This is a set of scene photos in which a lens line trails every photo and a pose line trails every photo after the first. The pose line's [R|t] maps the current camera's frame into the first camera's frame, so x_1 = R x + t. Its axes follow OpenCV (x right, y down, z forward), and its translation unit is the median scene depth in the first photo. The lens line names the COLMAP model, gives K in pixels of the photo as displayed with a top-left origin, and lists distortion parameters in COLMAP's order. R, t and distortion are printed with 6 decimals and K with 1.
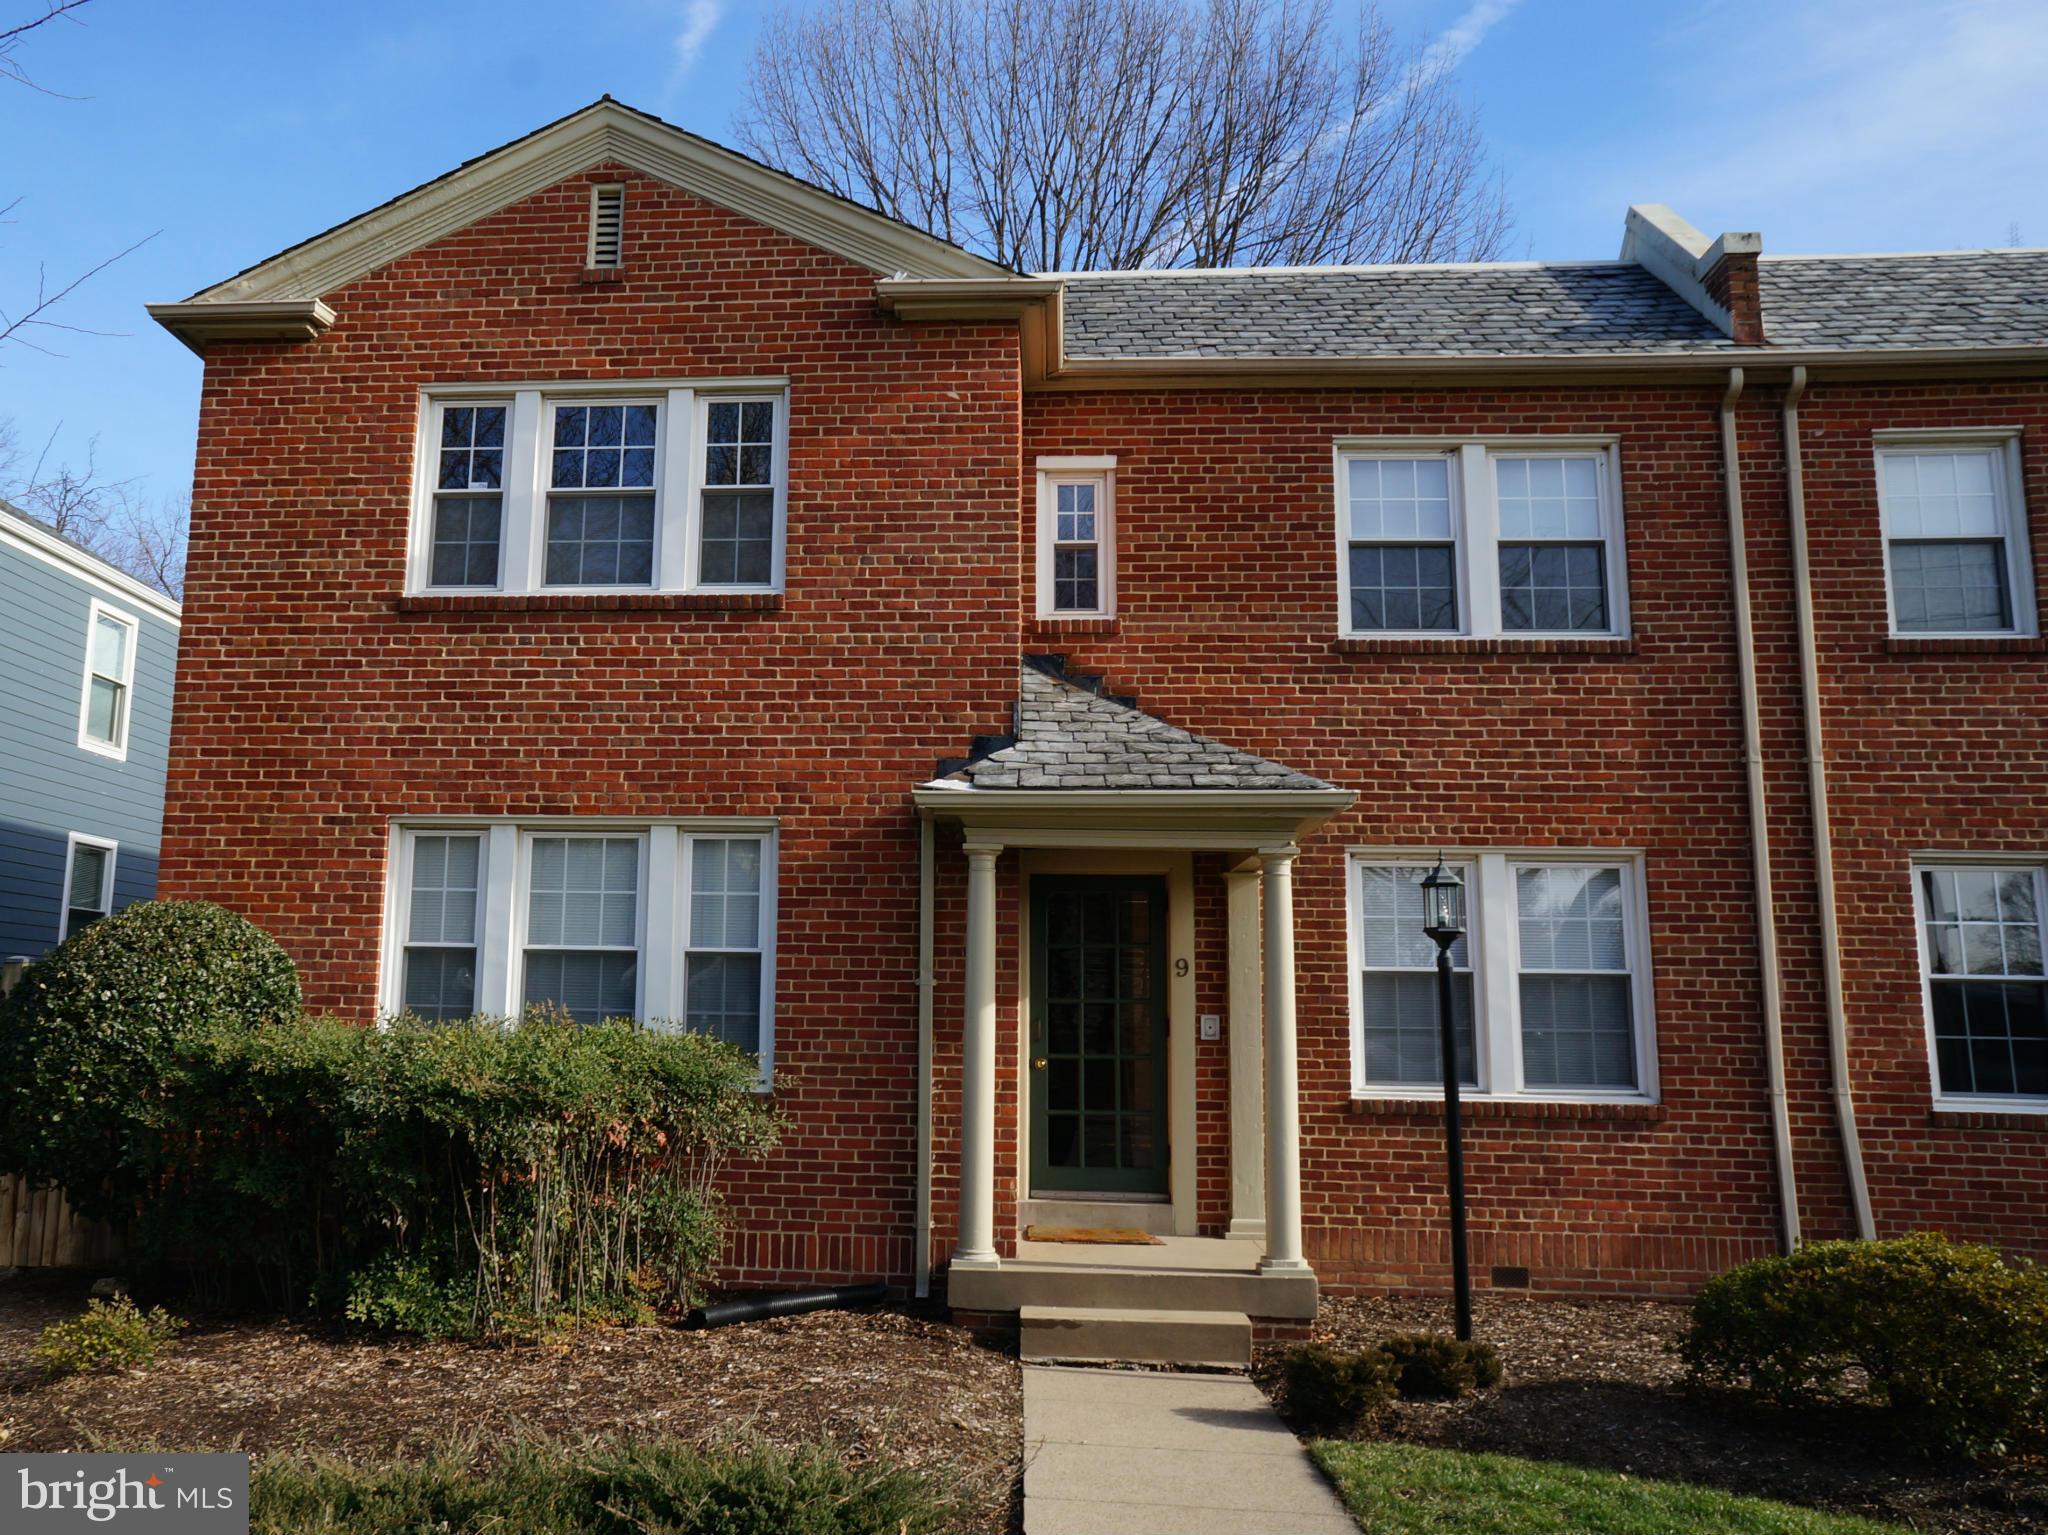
lens RADIAL K [[1666.9, 0, 1024.0], [0, 1666.9, 767.5], [0, 0, 1]] dist [-0.039878, 0.018259]
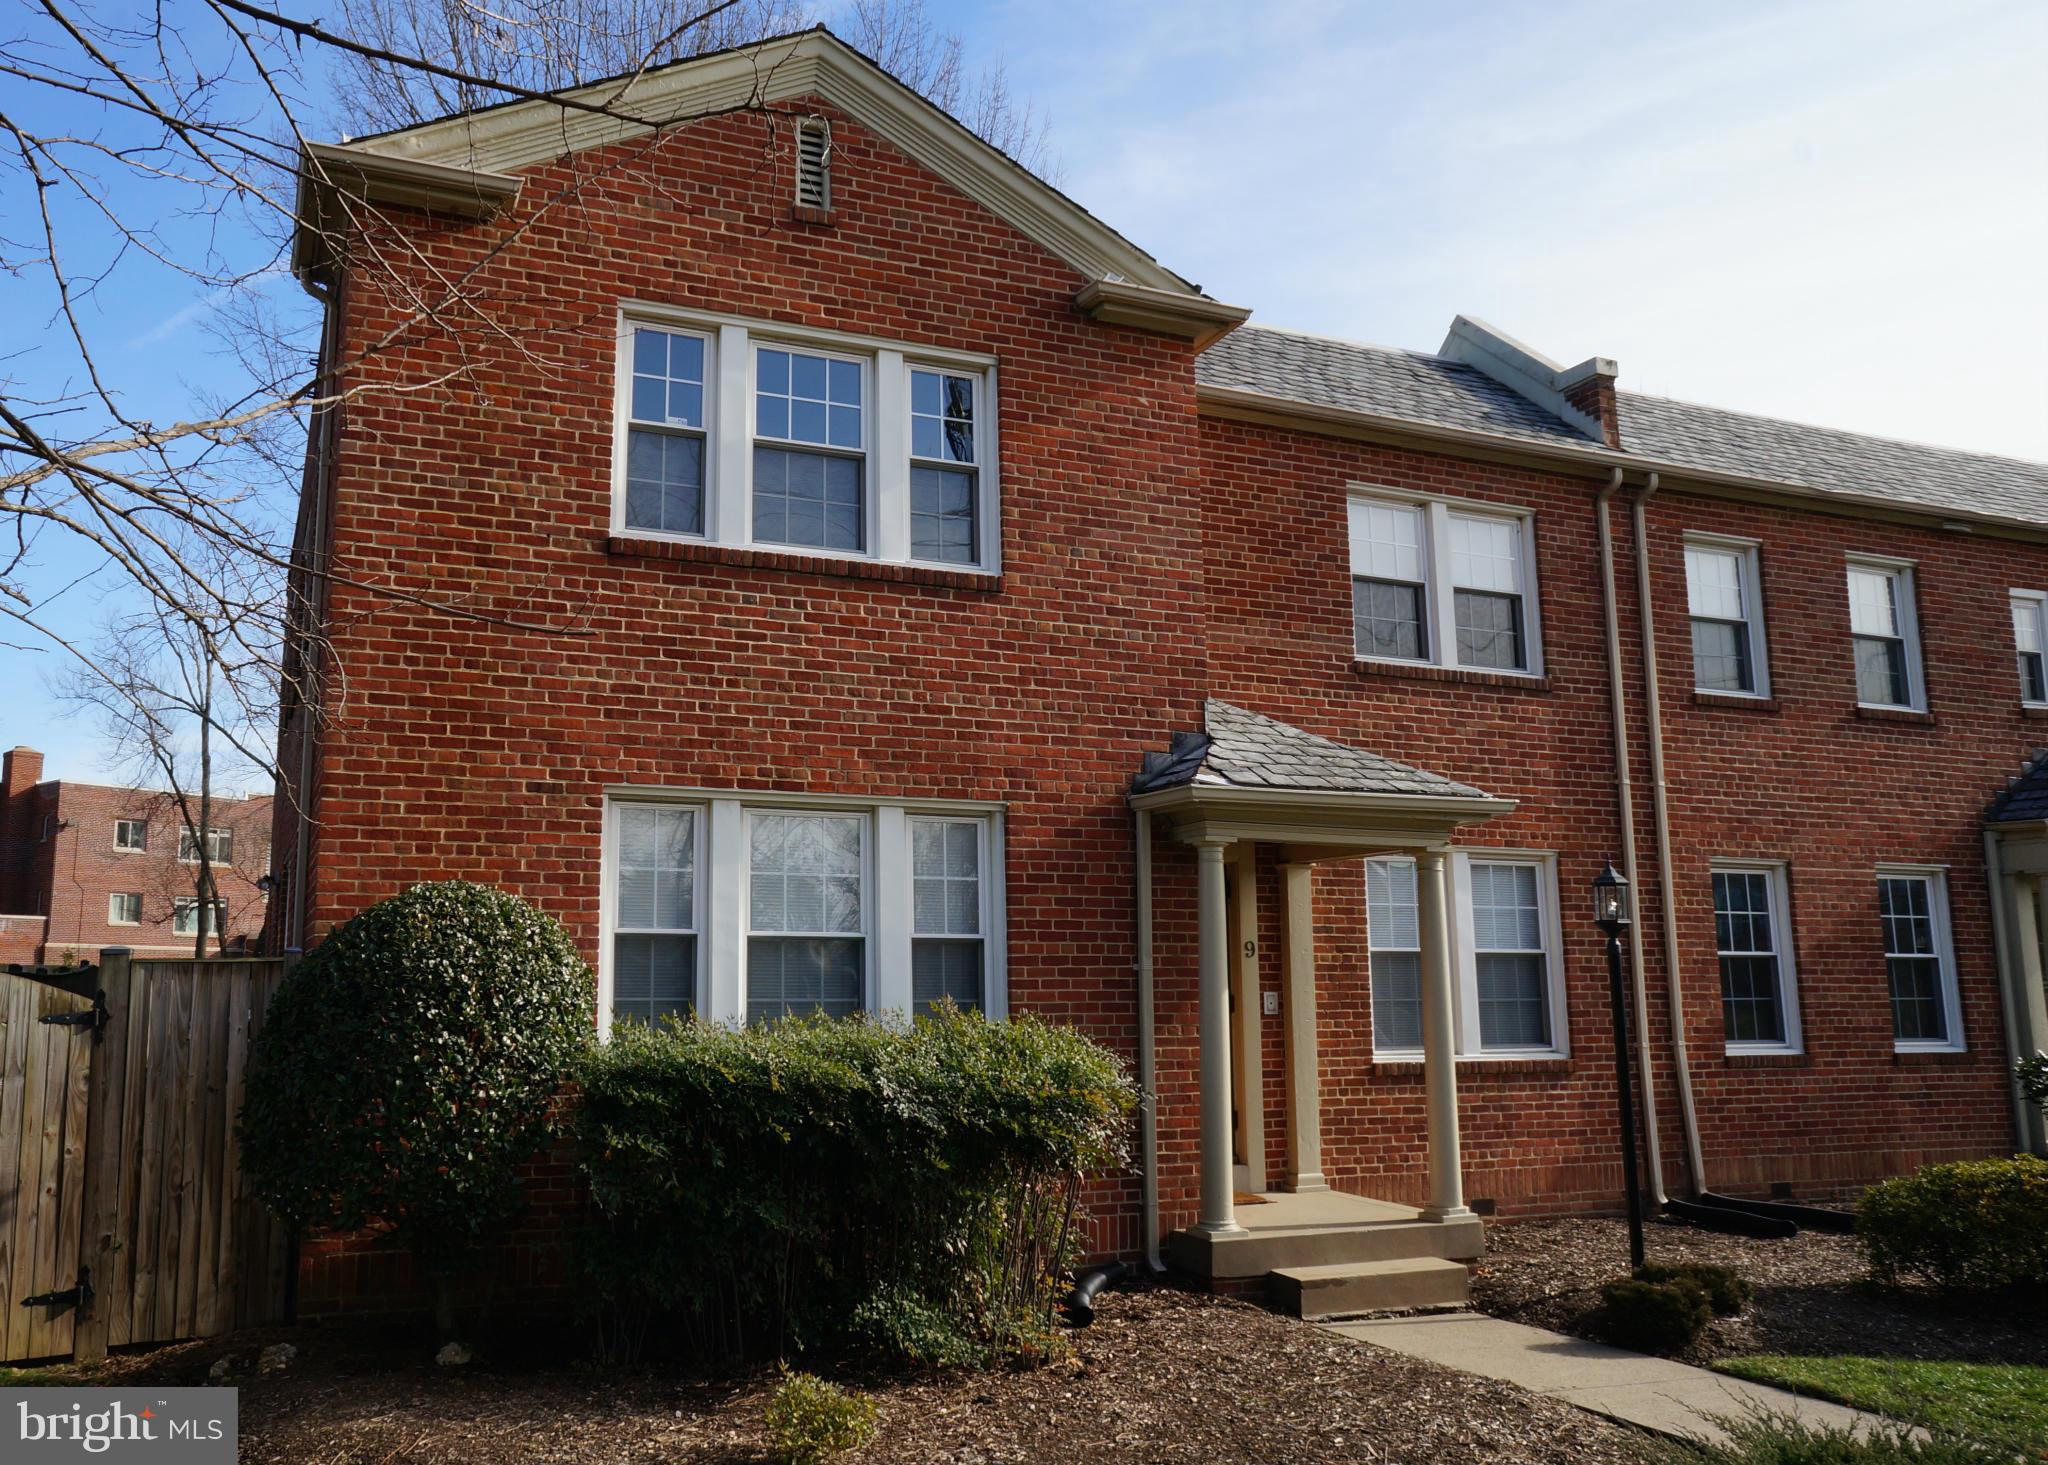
lens RADIAL K [[1533.2, 0, 1023.8], [0, 1533.2, 768.0], [0, 0, 1]] dist [-0.034765, -0.002951]
pose [[0.900987, 0.046616, 0.431335, -0.512491], [-0.053532, 0.998559, 0.003901, 0.004941], [-0.430532, -0.026605, 0.902183, 0.165748]]
